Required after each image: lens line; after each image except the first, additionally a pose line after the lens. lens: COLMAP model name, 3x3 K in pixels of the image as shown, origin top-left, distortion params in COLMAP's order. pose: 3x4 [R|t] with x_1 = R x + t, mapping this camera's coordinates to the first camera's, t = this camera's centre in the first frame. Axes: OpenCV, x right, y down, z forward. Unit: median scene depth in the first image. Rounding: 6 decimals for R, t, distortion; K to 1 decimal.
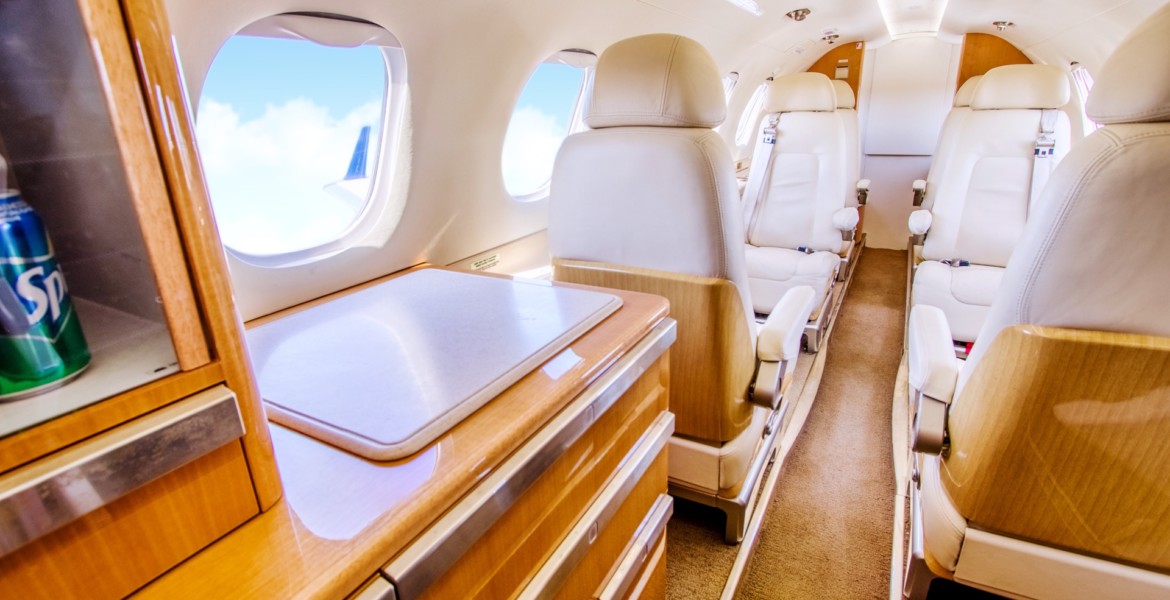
lens RADIAL K [[546.7, 0, 581.7], [0, 546.7, 301.7], [0, 0, 1]] dist [-0.028951, 0.004919]
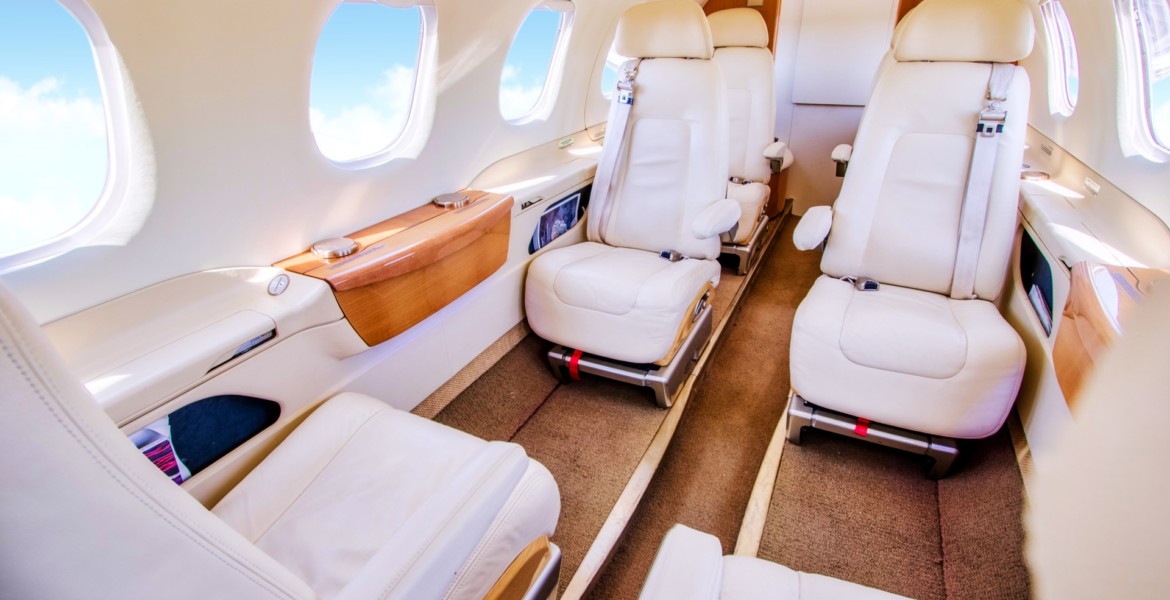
lens RADIAL K [[546.7, 0, 586.6], [0, 546.7, 305.1], [0, 0, 1]] dist [-0.028951, 0.004919]
pose [[0.997999, -0.018606, 0.060425, 0.243222], [0.010904, 0.992049, 0.125380, -0.118255], [-0.062277, -0.124471, 0.990267, 0.260327]]
